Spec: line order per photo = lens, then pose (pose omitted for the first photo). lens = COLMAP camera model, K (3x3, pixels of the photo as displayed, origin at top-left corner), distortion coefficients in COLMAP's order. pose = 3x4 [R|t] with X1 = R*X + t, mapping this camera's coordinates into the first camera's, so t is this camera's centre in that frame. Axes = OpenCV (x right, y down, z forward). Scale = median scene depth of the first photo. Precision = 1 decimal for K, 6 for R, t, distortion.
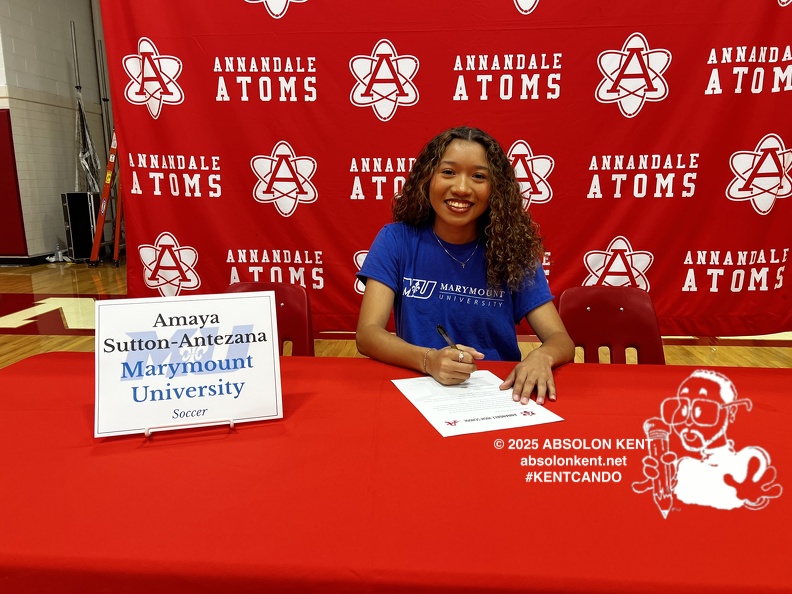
lens RADIAL K [[601.9, 0, 391.2], [0, 601.9, 295.9], [0, 0, 1]] dist [0.043756, -0.048310]
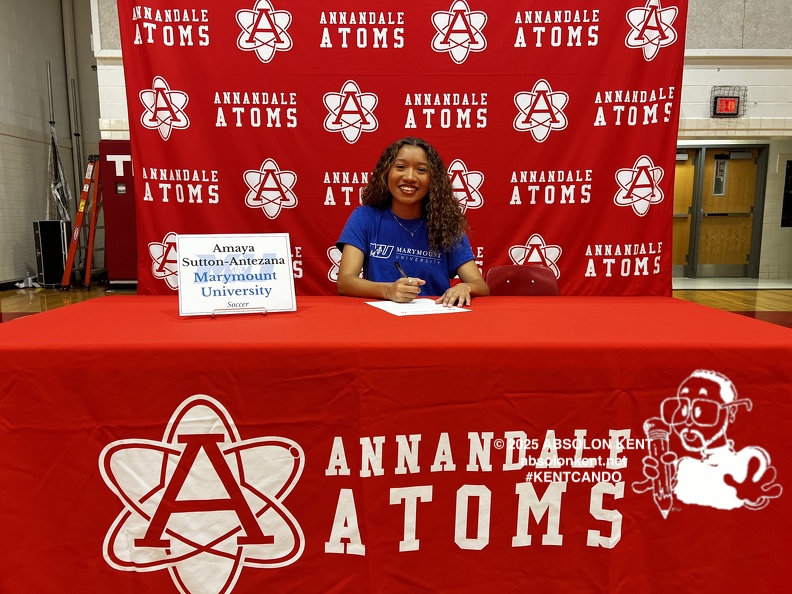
lens RADIAL K [[601.9, 0, 393.9], [0, 601.9, 292.8], [0, 0, 1]] dist [0.043756, -0.048310]
pose [[0.997236, -0.007025, 0.073969, -0.017883], [0.012244, 0.997448, -0.070339, 0.113927], [-0.073286, 0.071050, 0.994777, -0.244146]]
